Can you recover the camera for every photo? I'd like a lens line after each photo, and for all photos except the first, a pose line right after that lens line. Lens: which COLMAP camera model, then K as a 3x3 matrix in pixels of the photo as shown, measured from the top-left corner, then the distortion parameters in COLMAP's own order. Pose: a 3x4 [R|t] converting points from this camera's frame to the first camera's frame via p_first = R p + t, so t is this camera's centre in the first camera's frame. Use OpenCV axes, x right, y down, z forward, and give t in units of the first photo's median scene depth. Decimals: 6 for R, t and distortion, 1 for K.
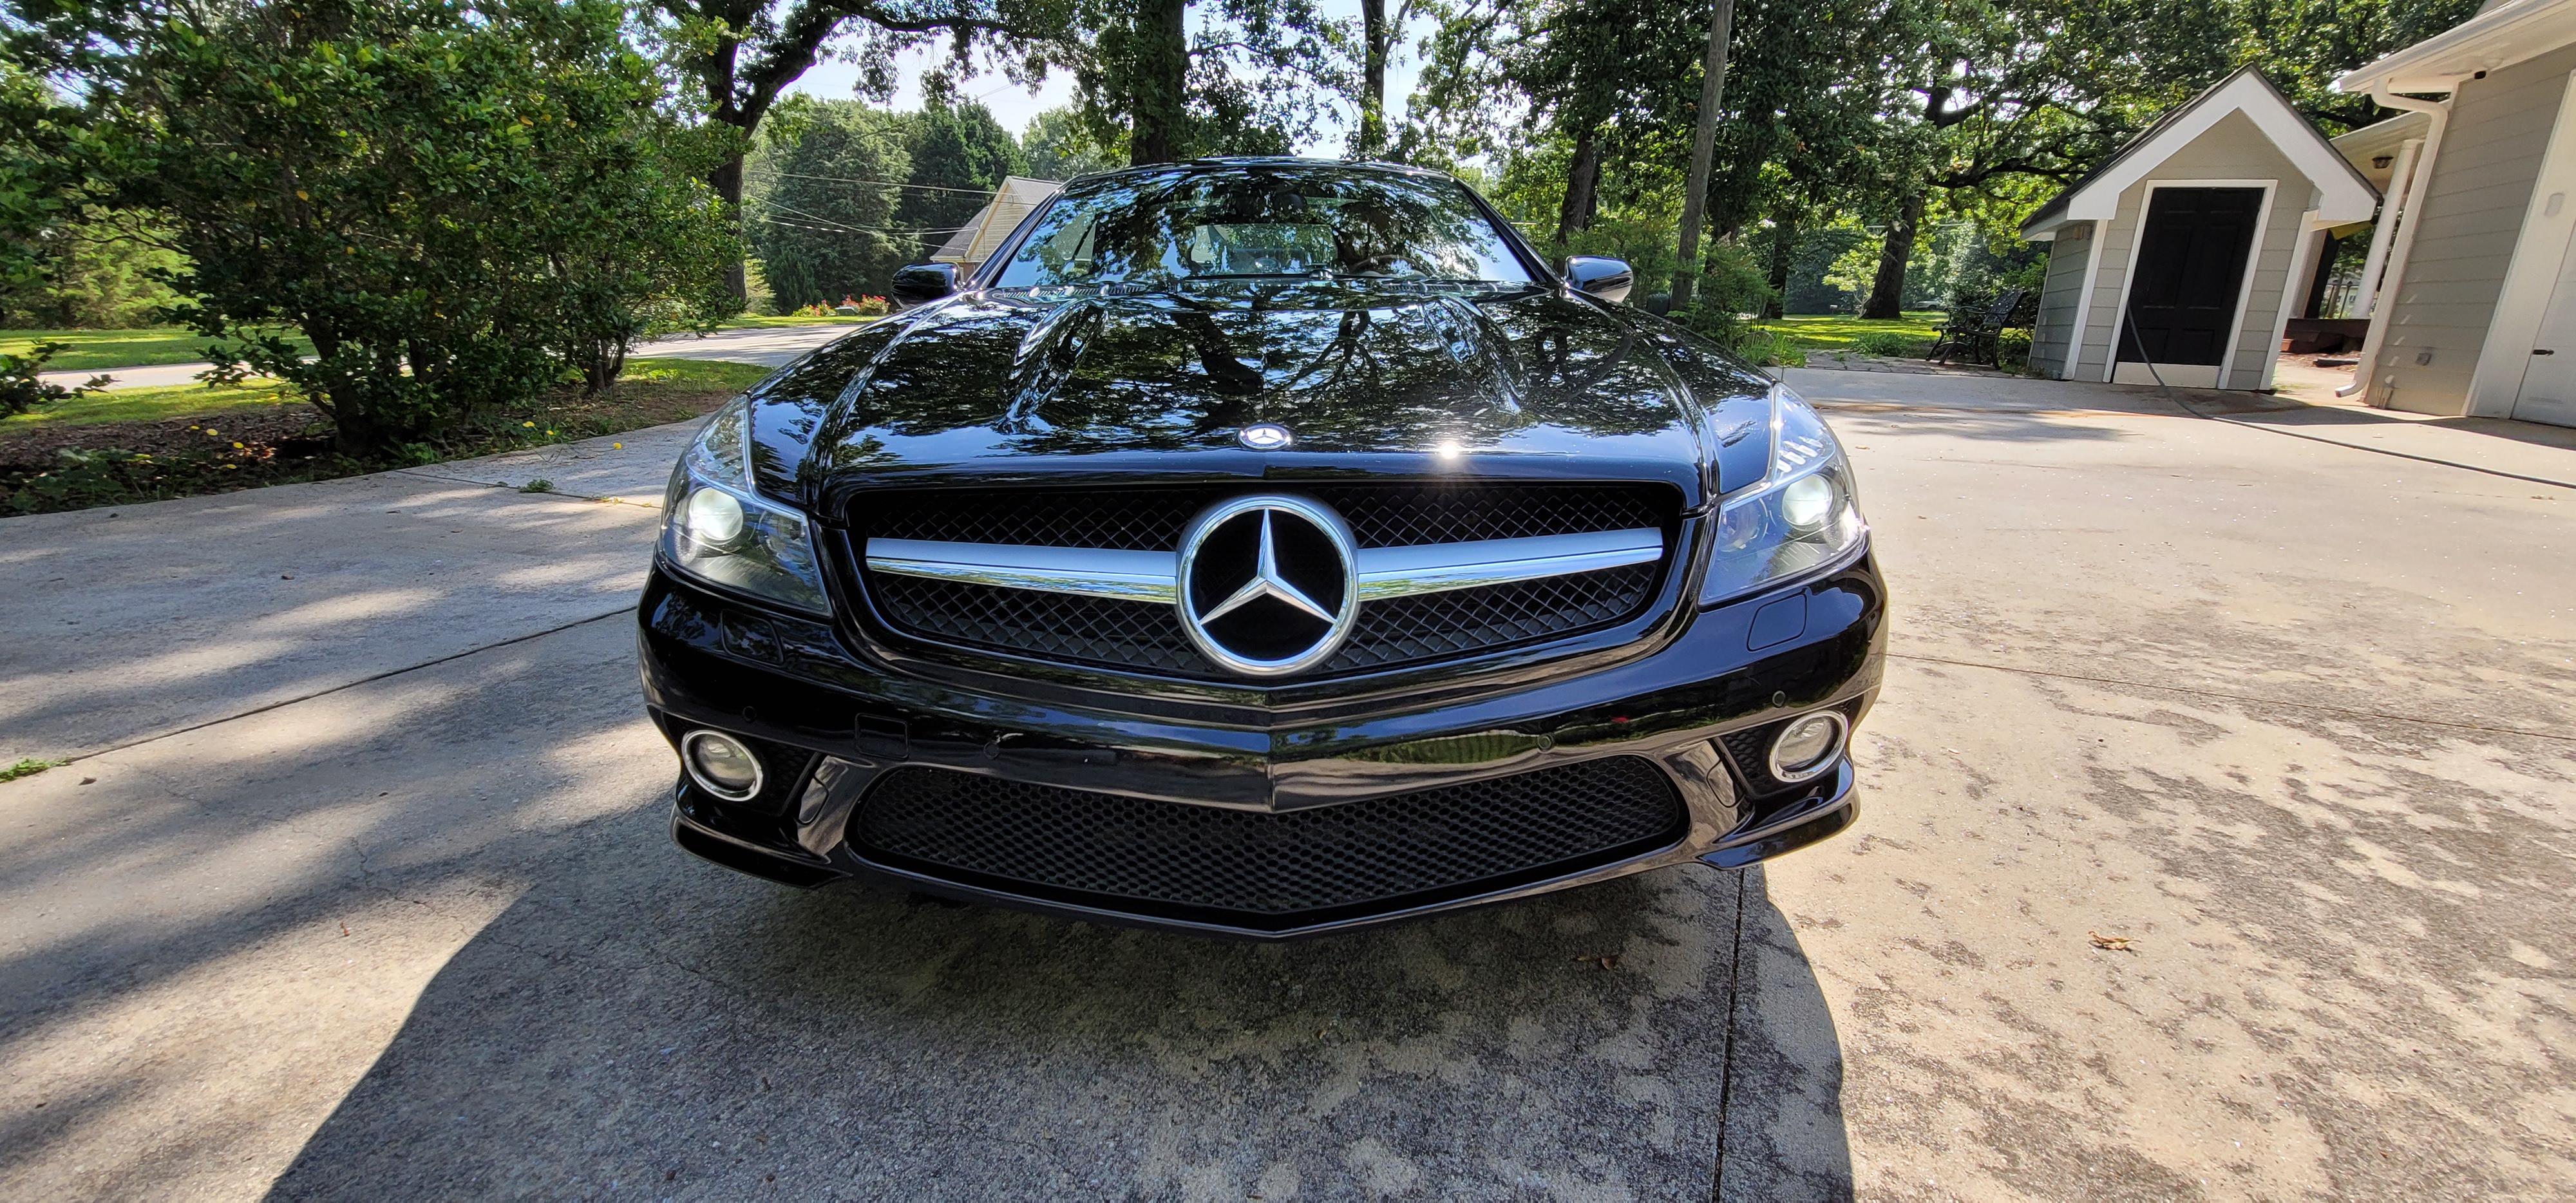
lens RADIAL K [[1050.4, 0, 1293.2], [0, 1050.4, 583.7], [0, 0, 1]] dist [-0.005708, 0.001580]
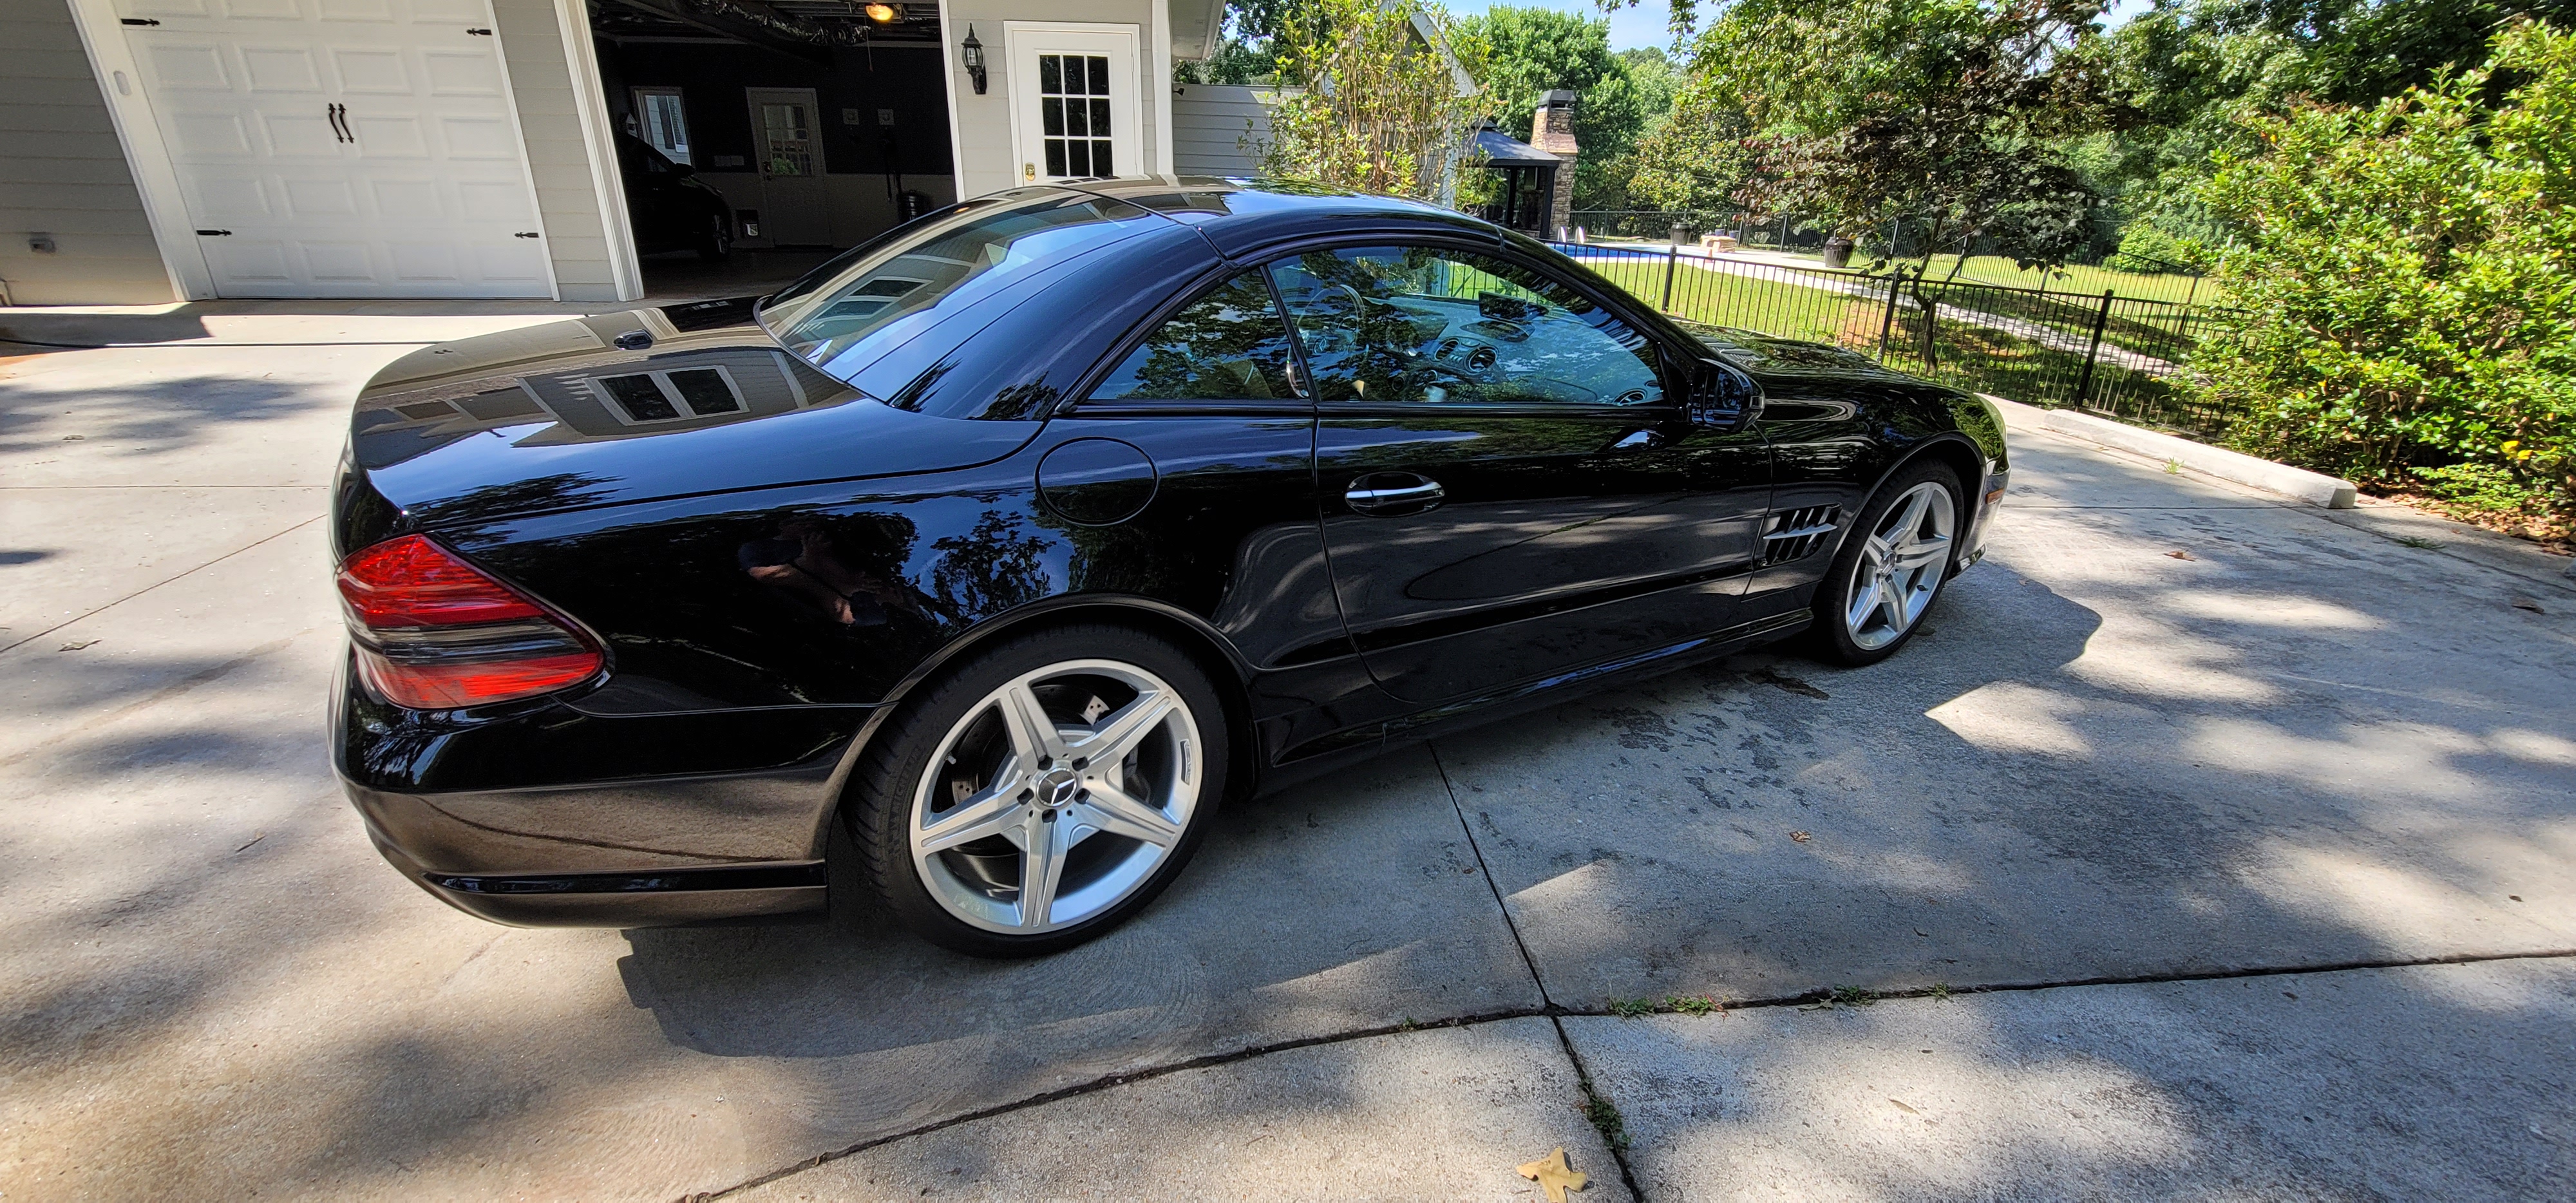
lens RADIAL K [[1050.4, 0, 1286.5], [0, 1050.4, 587.7], [0, 0, 1]] dist [-0.005708, 0.001580]
pose [[-0.499367, -0.351106, 0.792059, -0.865947], [0.198474, 0.843536, 0.499055, -0.626135], [-0.843351, 0.406414, -0.351548, 1.625011]]
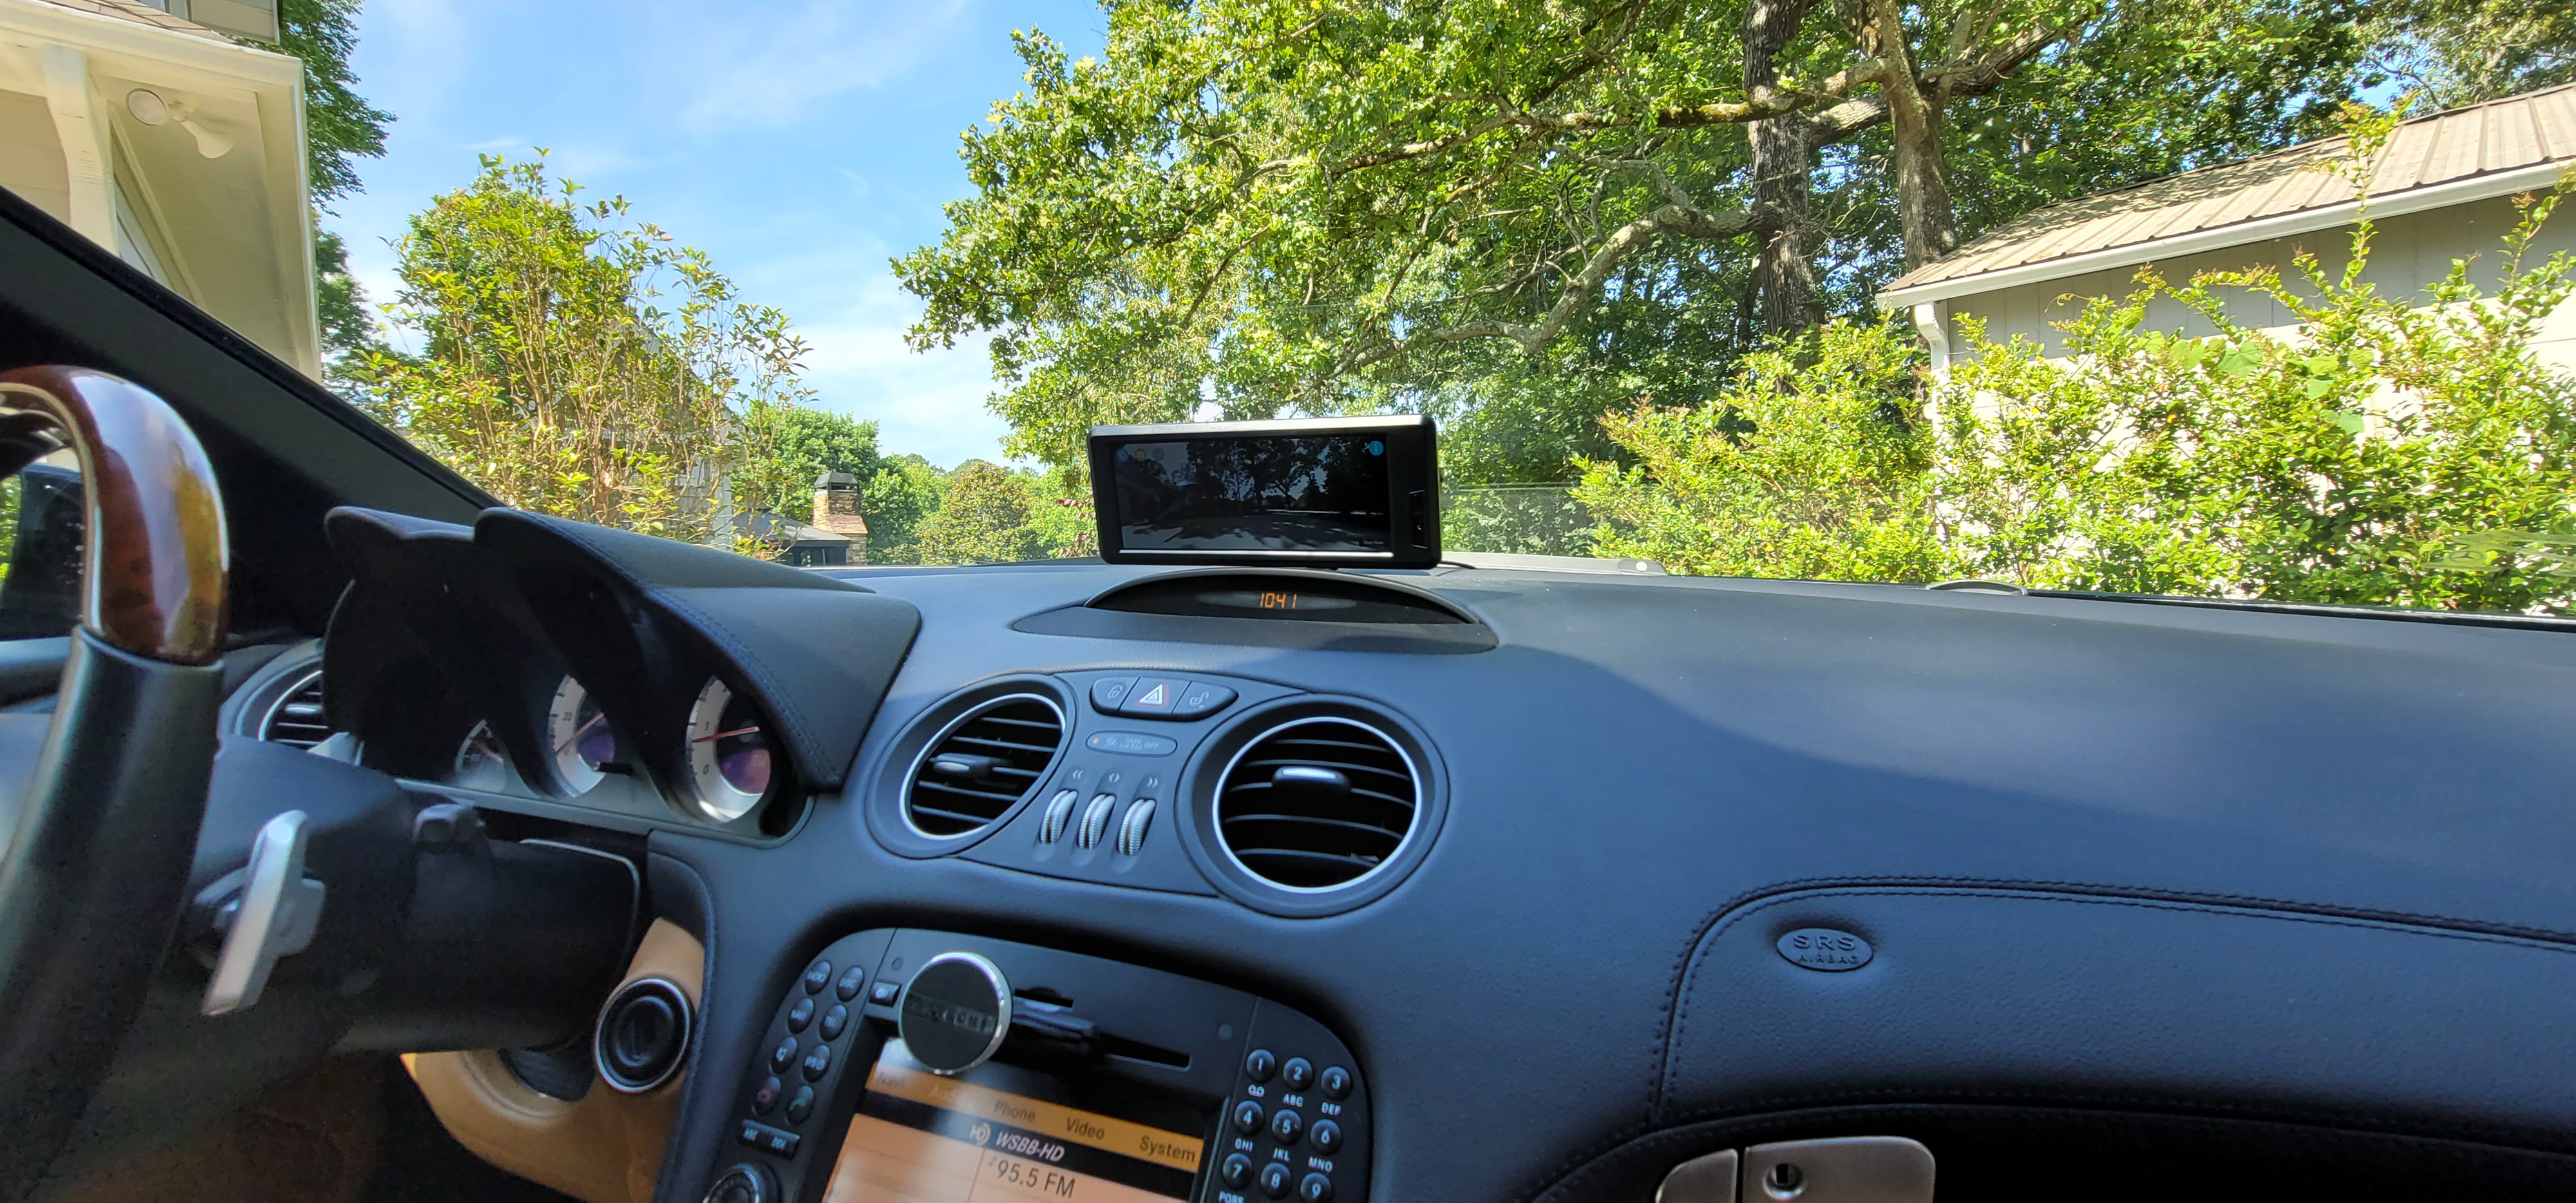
lens RADIAL K [[1050.4, 0, 1289.7], [0, 1050.4, 602.7], [0, 0, 1]] dist [-0.005708, 0.001580]
pose [[-0.919257, -0.023904, 0.392932, -0.113205], [0.097998, 0.952835, 0.287231, -0.327142], [-0.381266, 0.302545, -0.873558, 1.121296]]
